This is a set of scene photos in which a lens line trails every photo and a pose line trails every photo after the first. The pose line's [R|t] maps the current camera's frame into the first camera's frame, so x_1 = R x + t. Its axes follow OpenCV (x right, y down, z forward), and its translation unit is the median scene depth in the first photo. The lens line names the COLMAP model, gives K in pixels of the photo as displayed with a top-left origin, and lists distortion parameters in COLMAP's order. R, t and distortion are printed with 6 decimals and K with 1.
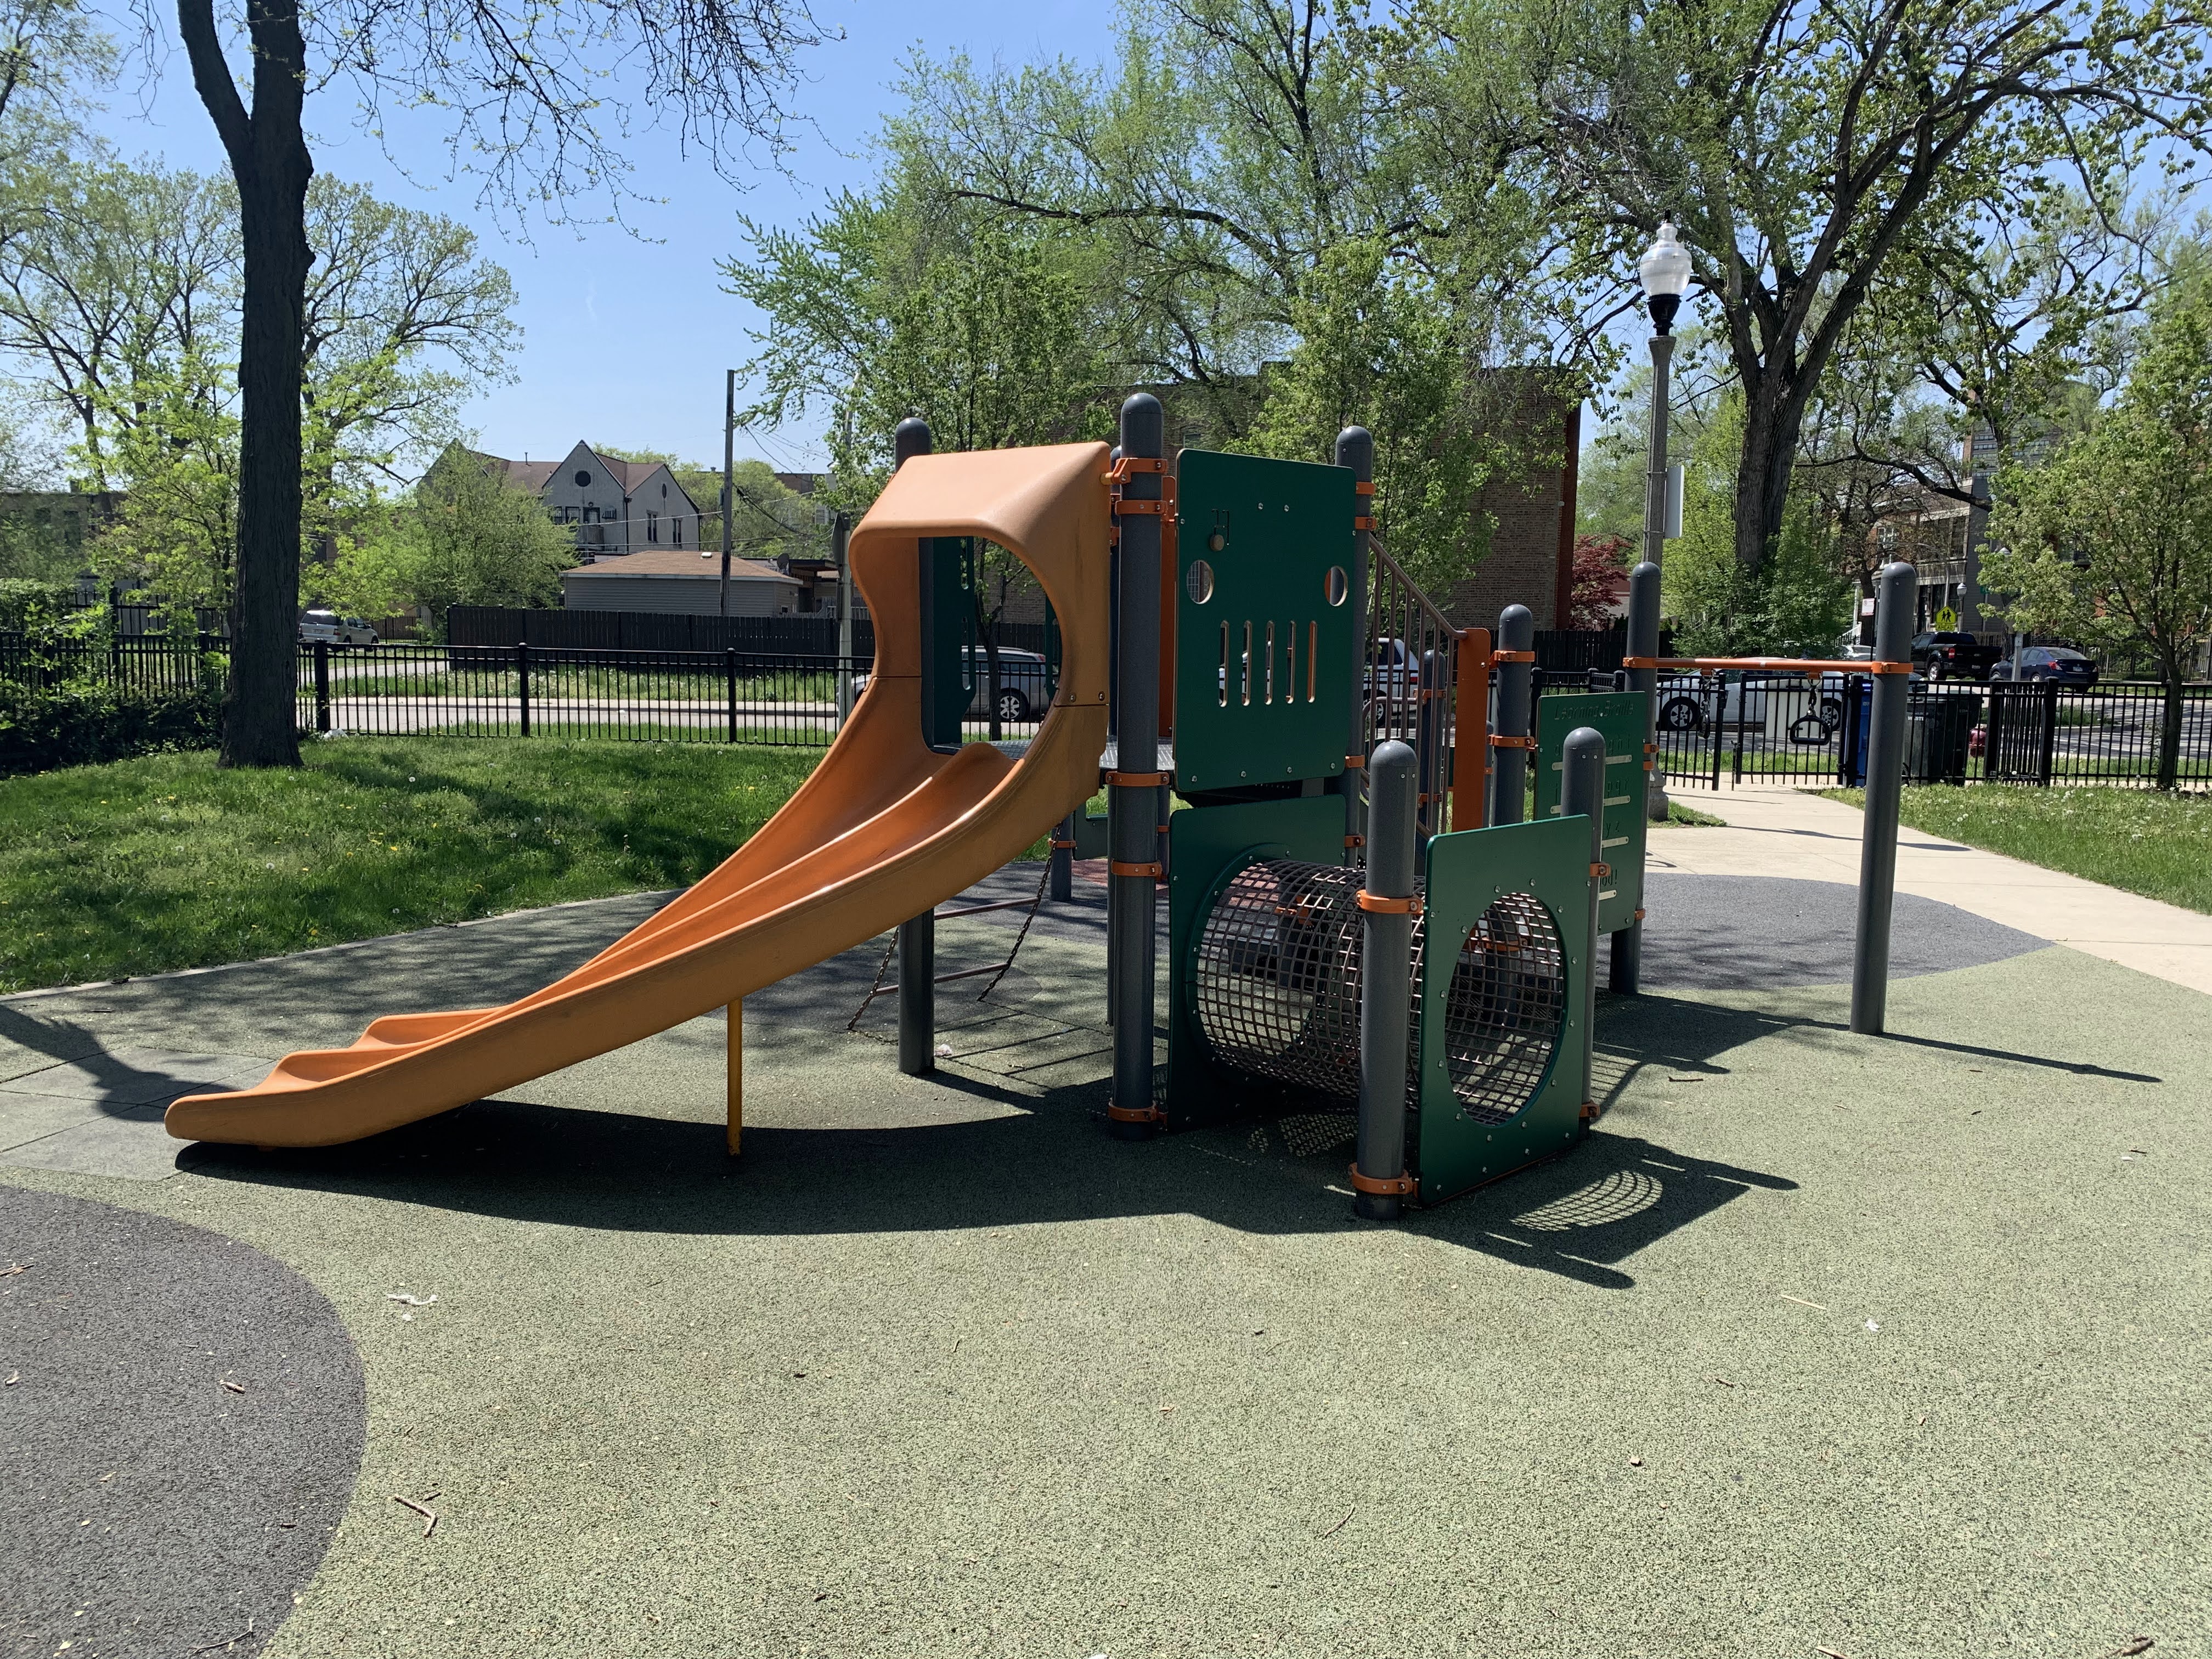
lens RADIAL K [[1681.6, 0, 1111.3], [0, 1681.6, 835.2], [0, 0, 1]] dist [0.026962, -0.027876]
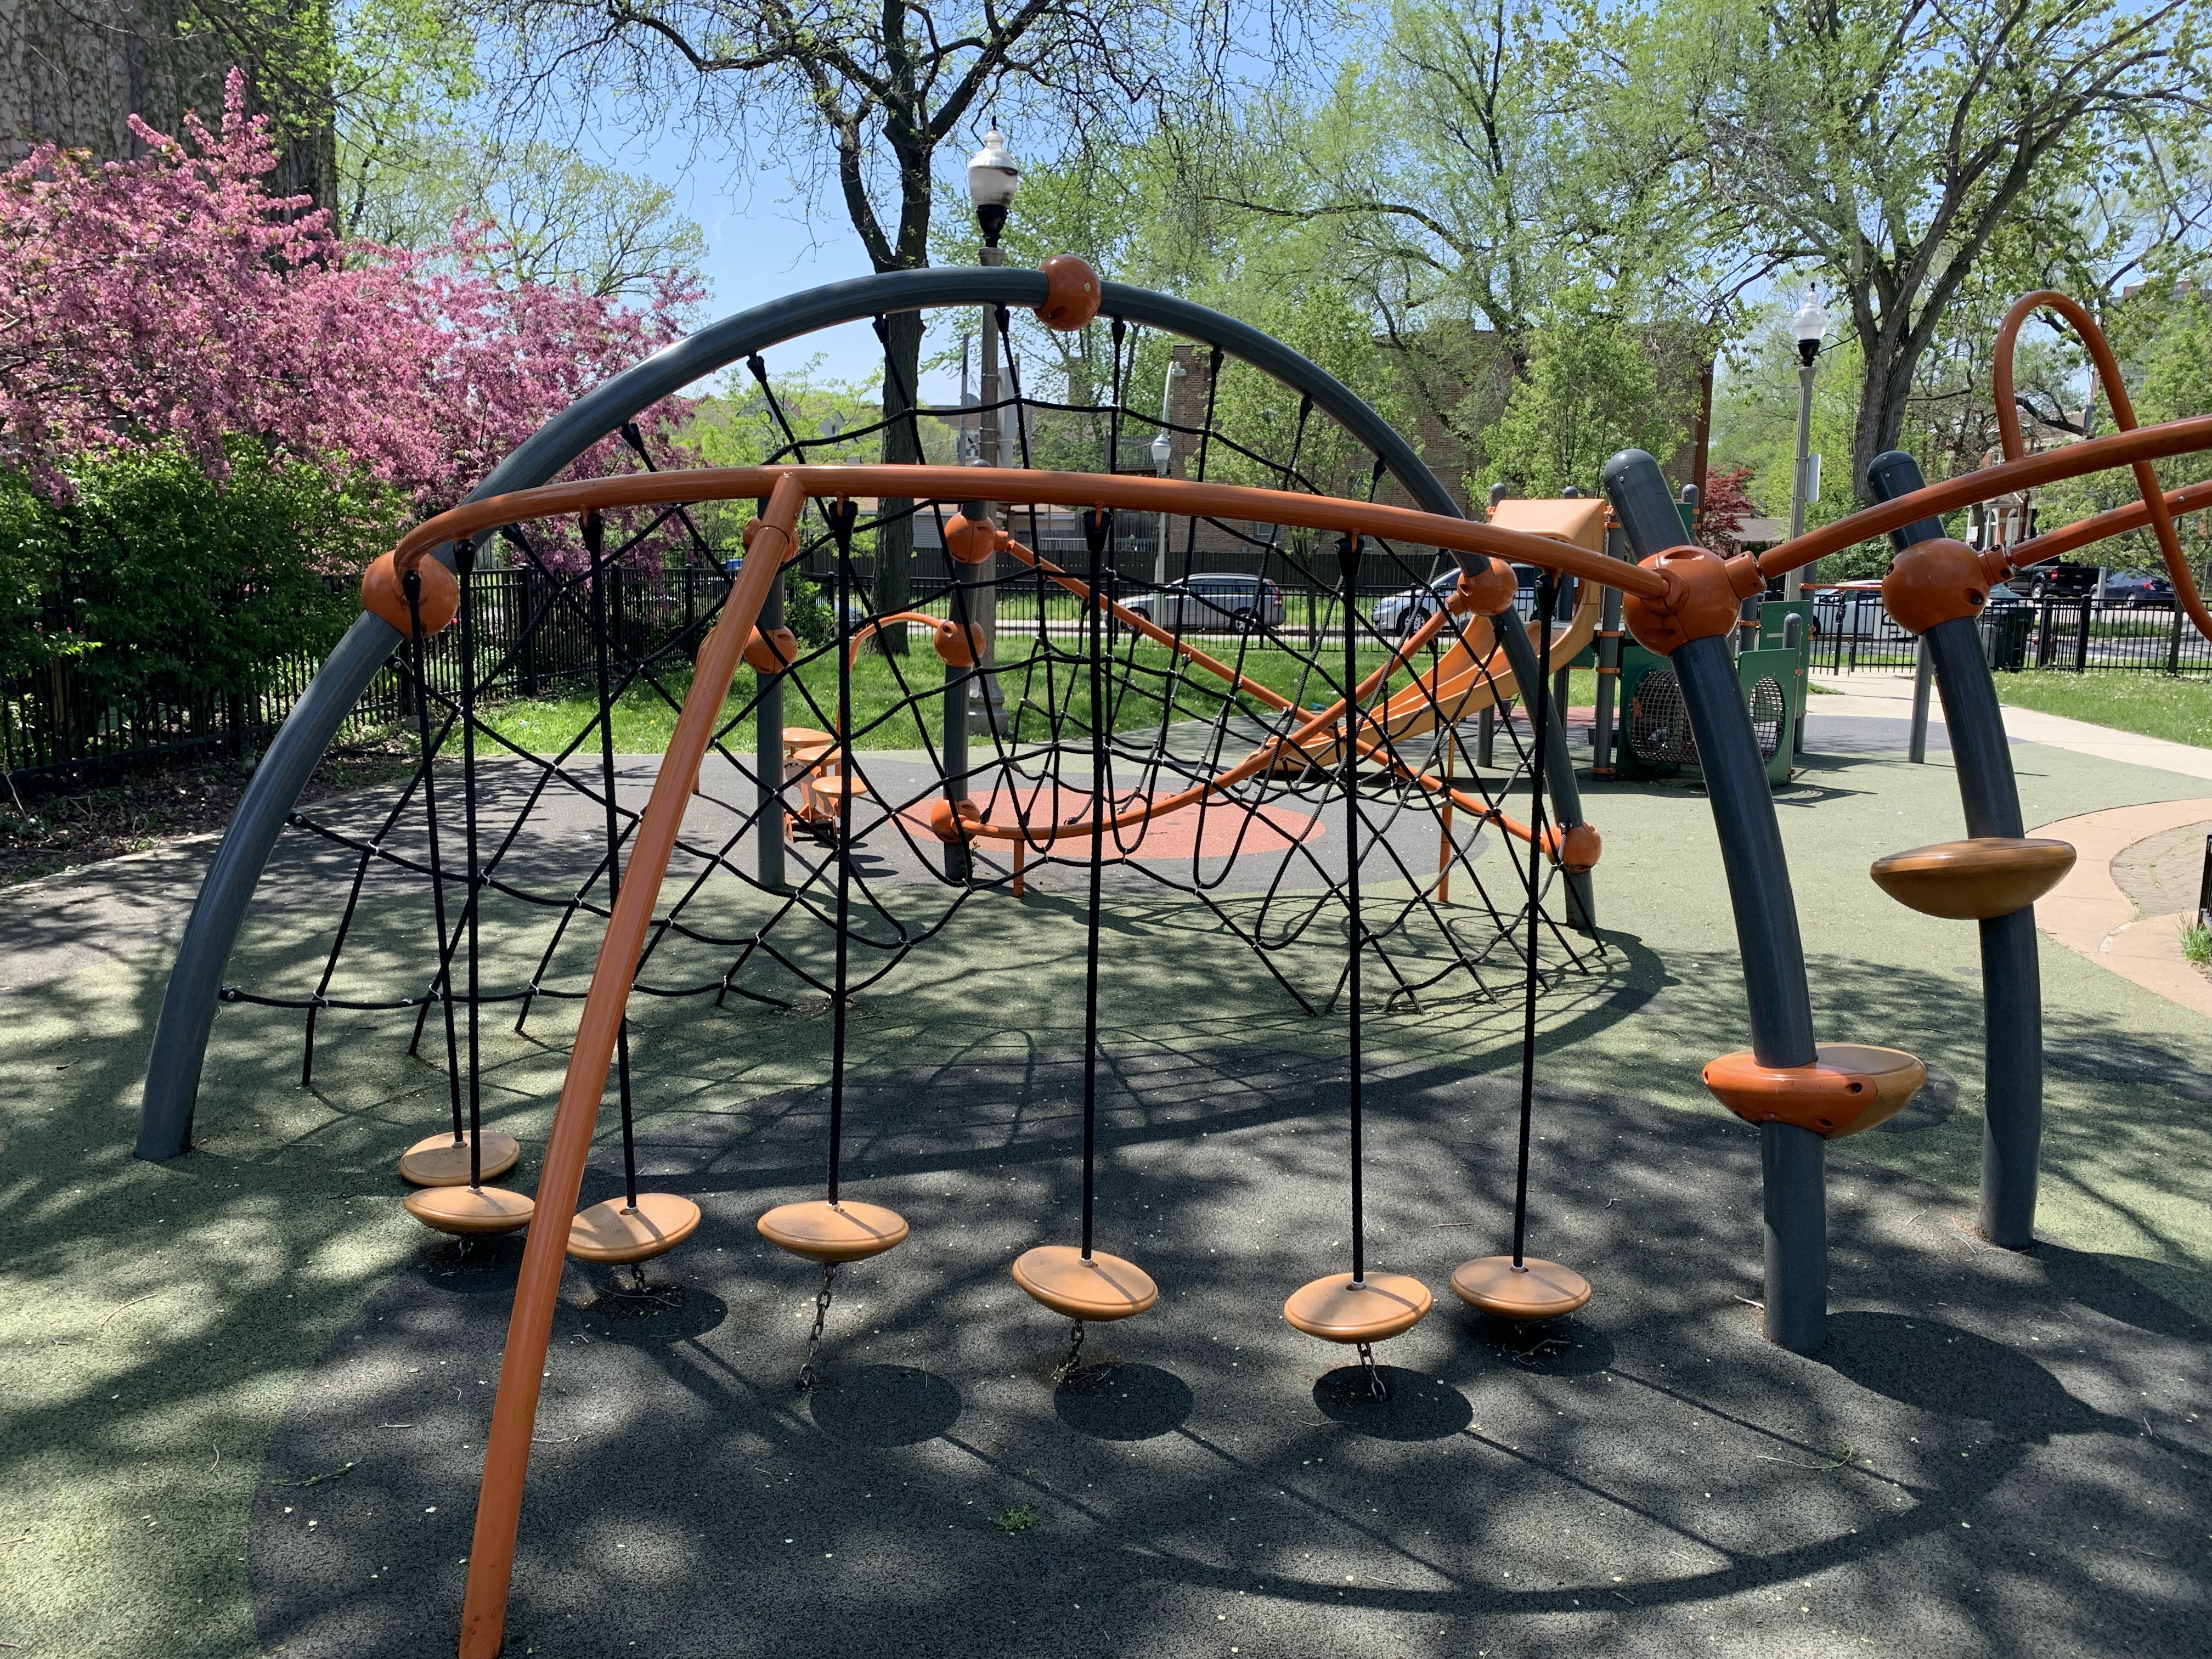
lens RADIAL K [[1681.6, 0, 1101.1], [0, 1681.6, 825.5], [0, 0, 1]] dist [0.026962, -0.027876]
pose [[0.998195, 0.006120, -0.059747, -0.079192], [-0.003769, 0.999217, 0.039373, 0.020709], [0.059941, -0.039077, 0.997437, -0.209692]]
